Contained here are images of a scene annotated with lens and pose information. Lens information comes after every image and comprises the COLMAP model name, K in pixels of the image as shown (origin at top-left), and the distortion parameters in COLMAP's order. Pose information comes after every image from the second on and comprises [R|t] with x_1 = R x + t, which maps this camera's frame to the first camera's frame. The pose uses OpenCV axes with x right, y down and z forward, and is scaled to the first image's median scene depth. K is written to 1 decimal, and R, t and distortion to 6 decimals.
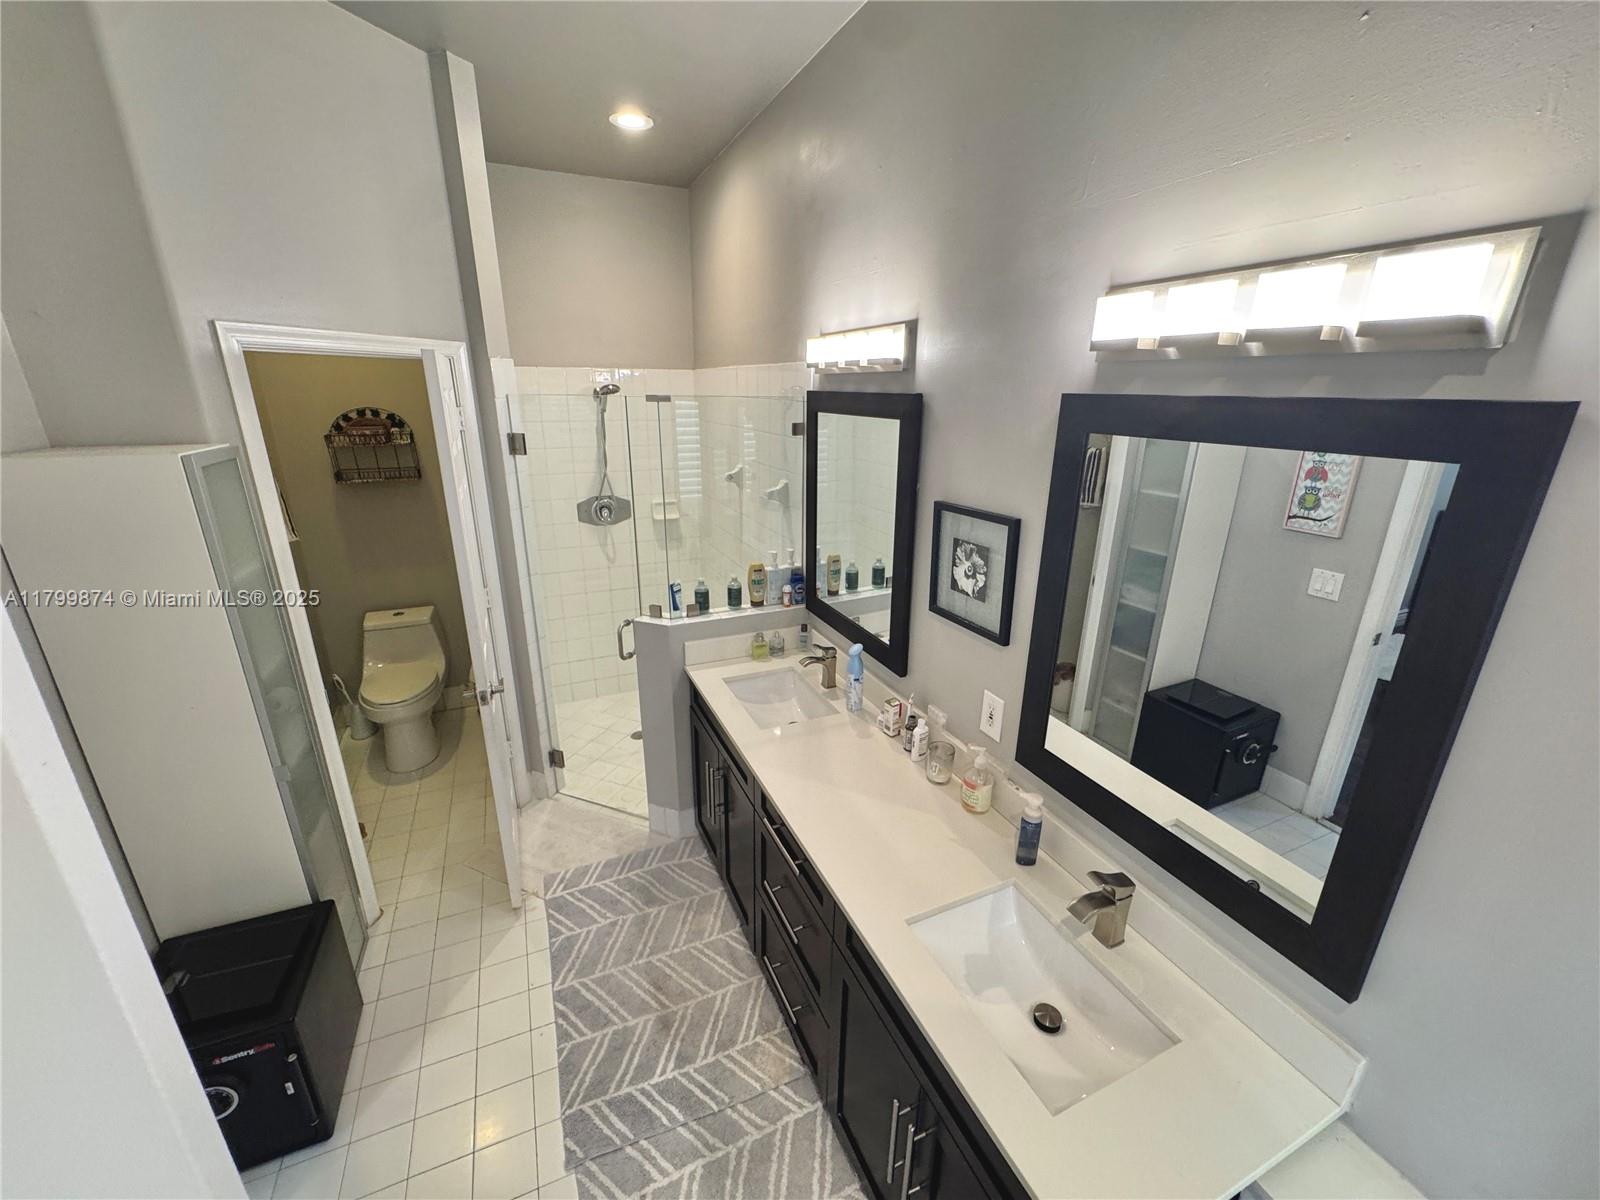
lens RADIAL K [[640.4, 0, 800.9], [0, 640.4, 603.6], [0, 0, 1]] dist [-0.002463, -0.000071]
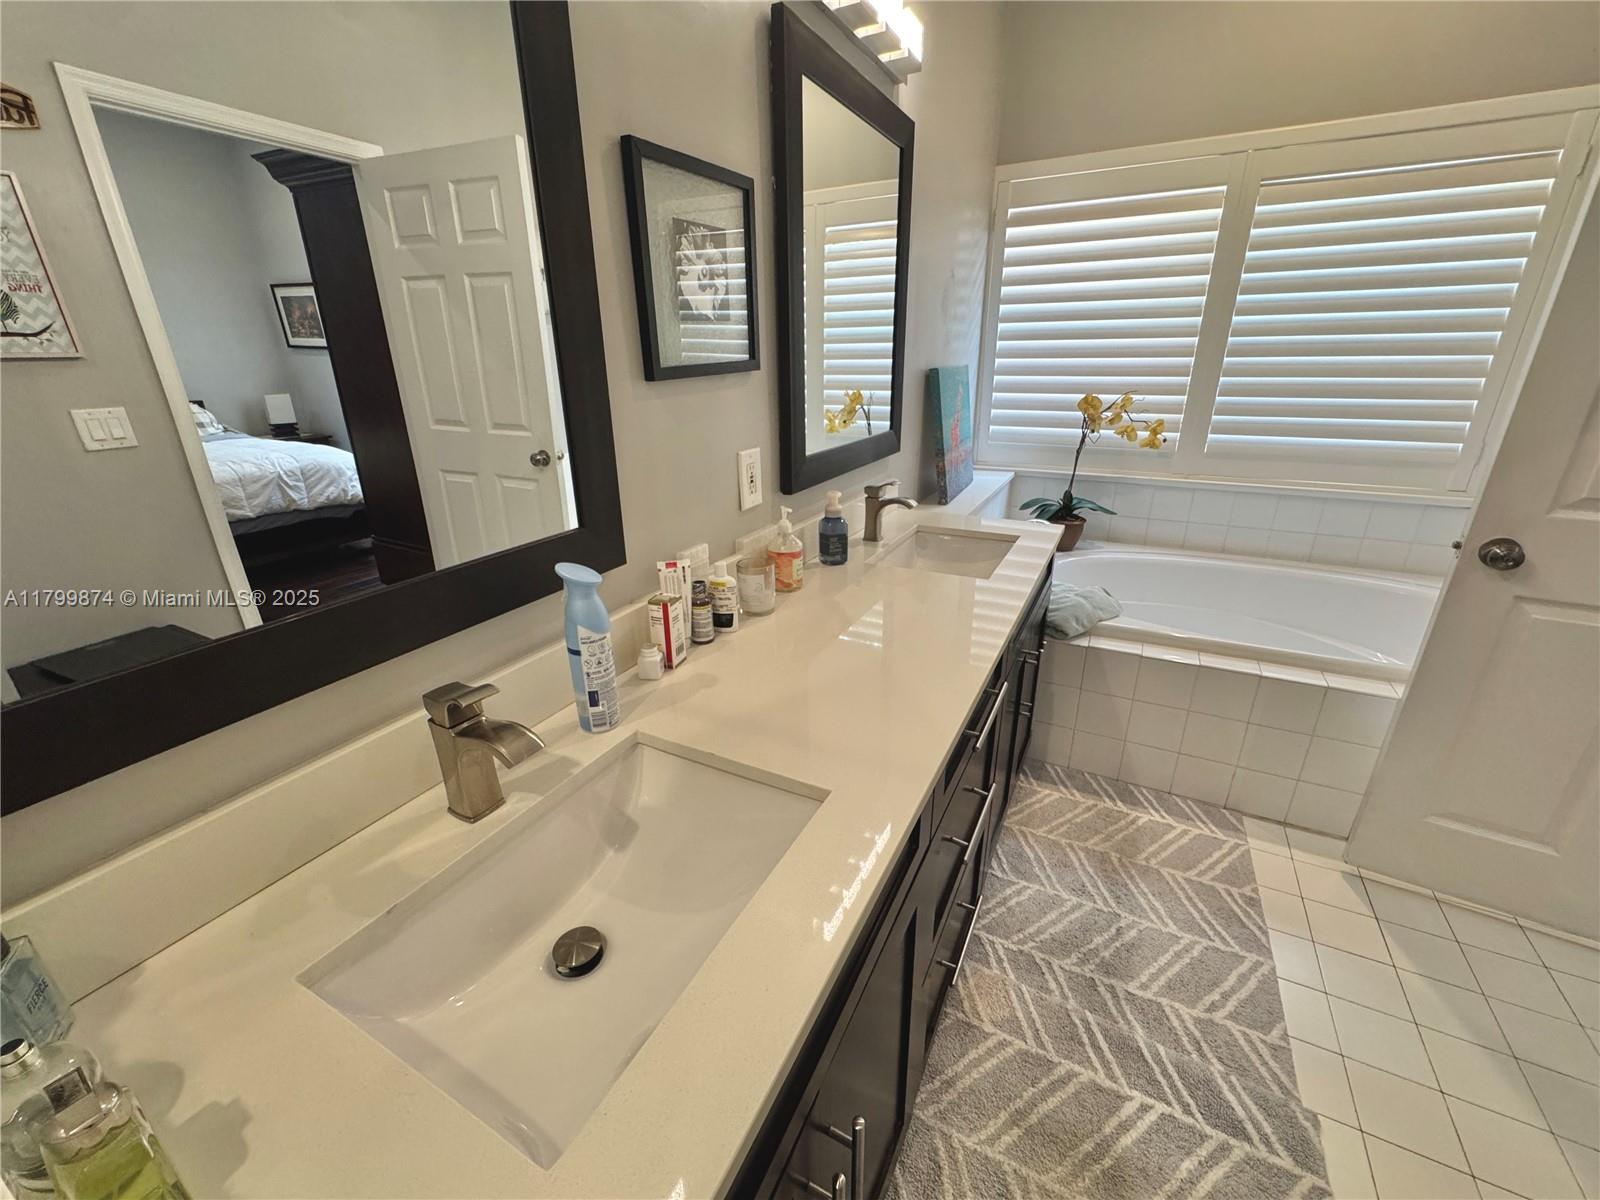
lens RADIAL K [[640.4, 0, 804.8], [0, 640.4, 591.5], [0, 0, 1]] dist [-0.002463, -0.000071]
pose [[-0.616799, -0.289636, 0.731895, -0.339451], [0.249708, 0.809805, 0.530907, -0.107357], [-0.746462, 0.510223, -0.427162, 1.326854]]
